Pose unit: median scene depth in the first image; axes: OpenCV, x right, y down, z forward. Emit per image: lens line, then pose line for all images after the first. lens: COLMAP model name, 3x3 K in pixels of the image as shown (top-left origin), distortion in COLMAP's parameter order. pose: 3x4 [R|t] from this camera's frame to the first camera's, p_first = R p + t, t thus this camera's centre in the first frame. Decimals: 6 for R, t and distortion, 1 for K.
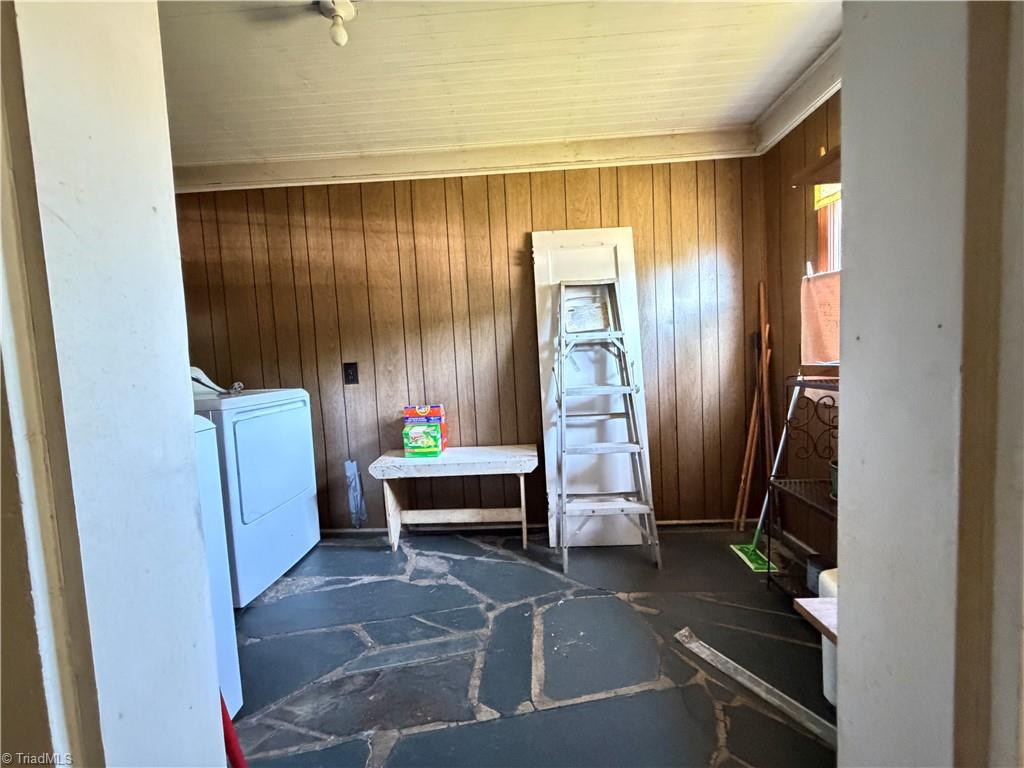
lens RADIAL K [[406.8, 0, 508.8], [0, 406.8, 384.4], [0, 0, 1]] dist [-0.002857, -0.000105]
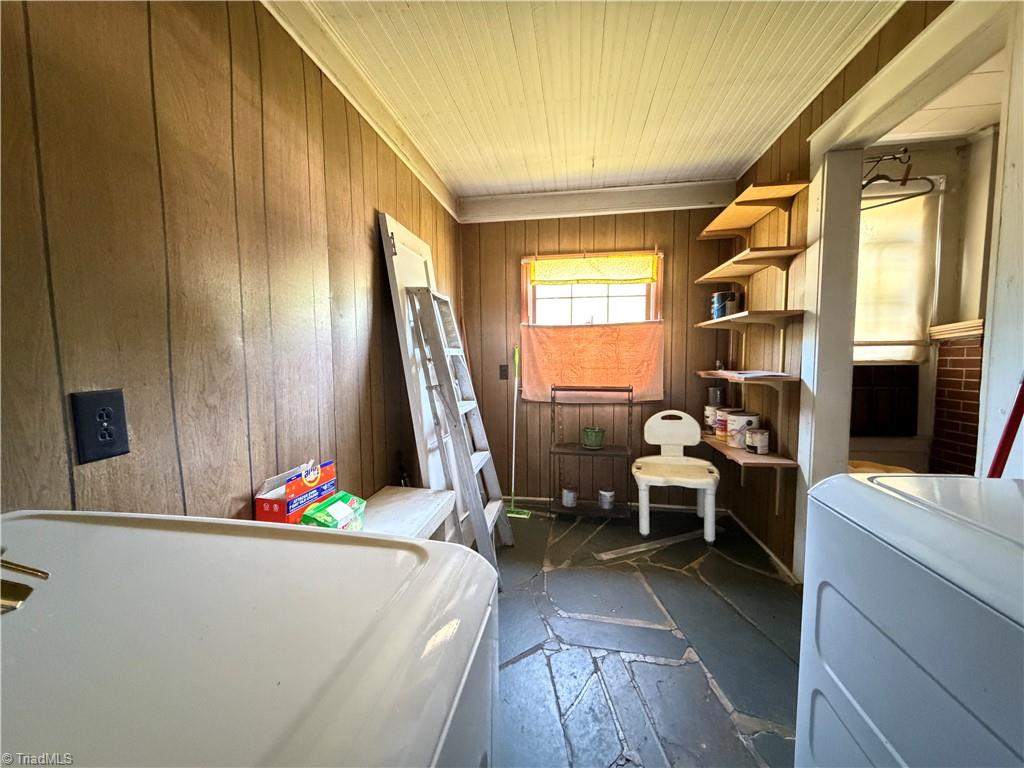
lens RADIAL K [[406.8, 0, 508.8], [0, 406.8, 384.4], [0, 0, 1]] dist [-0.002857, -0.000105]
pose [[0.121727, -0.026949, 0.992198, -0.841216], [0.061557, 0.997912, 0.019552, -0.058517], [-0.990653, 0.058696, 0.123132, 0.839360]]
